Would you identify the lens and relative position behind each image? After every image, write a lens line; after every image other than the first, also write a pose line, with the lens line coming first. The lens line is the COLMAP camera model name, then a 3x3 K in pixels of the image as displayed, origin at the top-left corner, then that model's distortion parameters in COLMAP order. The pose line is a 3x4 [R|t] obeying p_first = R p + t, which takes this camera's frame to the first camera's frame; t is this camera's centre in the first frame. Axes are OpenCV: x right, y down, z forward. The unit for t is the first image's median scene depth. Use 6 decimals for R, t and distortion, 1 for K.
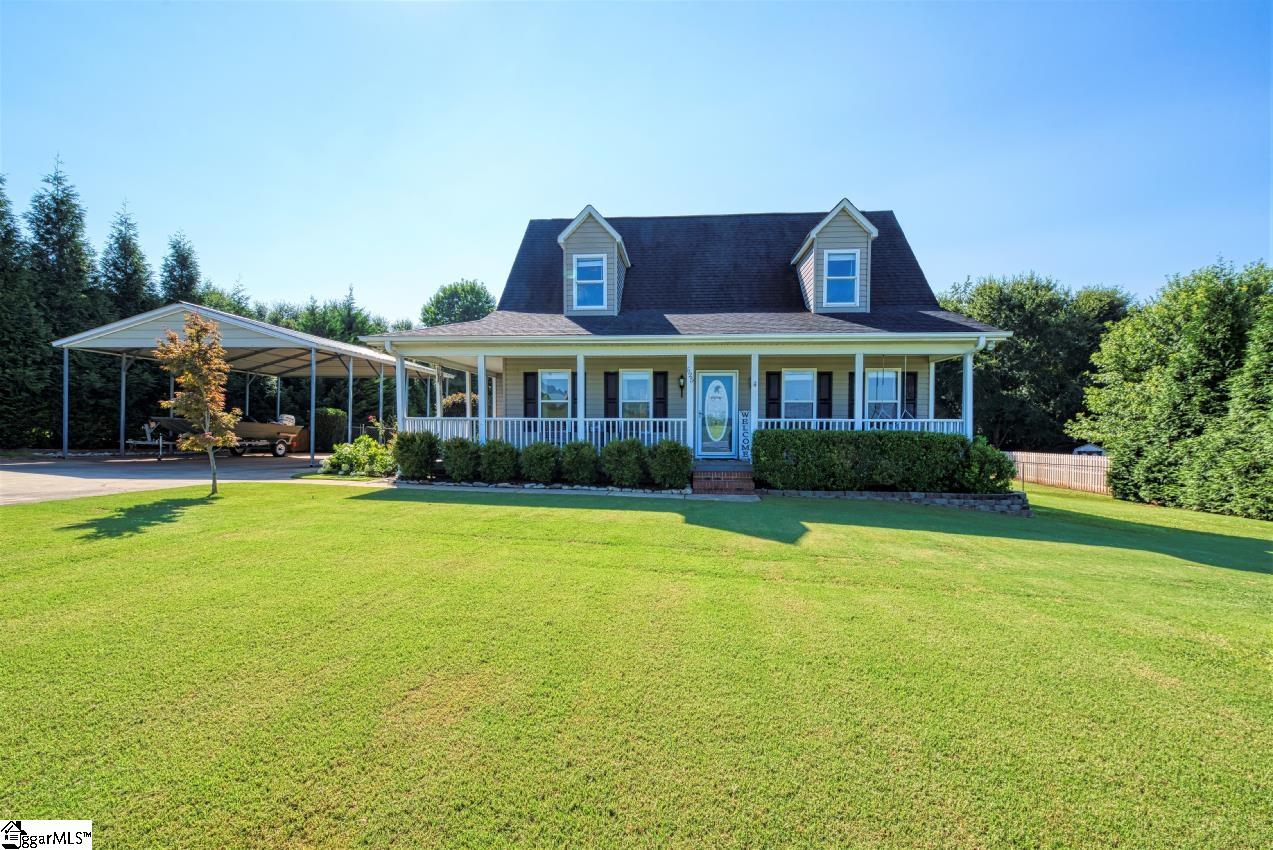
lens RADIAL K [[555.2, 0, 636.2], [0, 555.2, 425.1], [0, 0, 1]] dist [-0.002024, 0.000012]
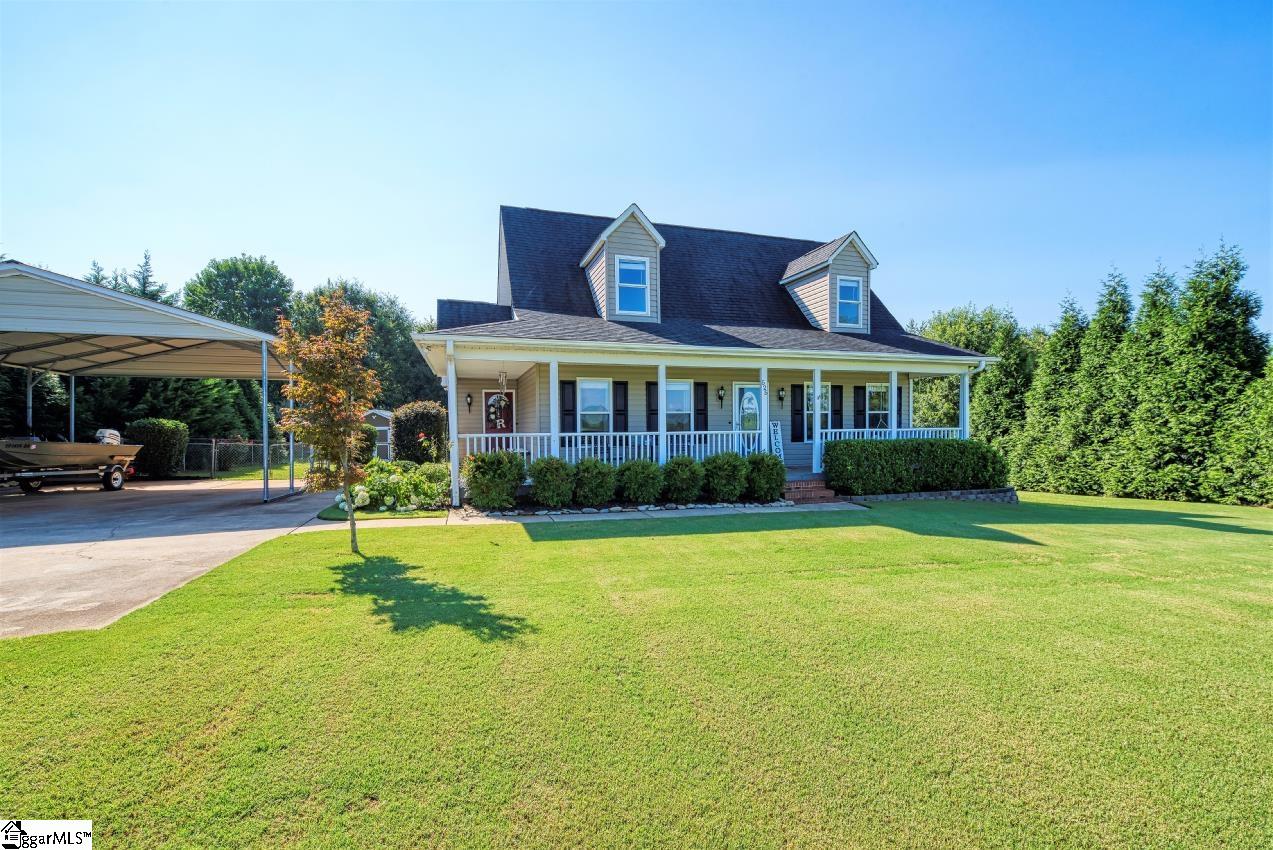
lens RADIAL K [[618.3, 0, 637.1], [0, 618.3, 420.7], [0, 0, 1]] dist [-0.006438, 0.000187]
pose [[0.925790, -0.003102, 0.378025, -0.324295], [0.014172, 0.999548, -0.026506, -0.000986], [-0.377772, 0.029897, 0.925416, 0.023231]]
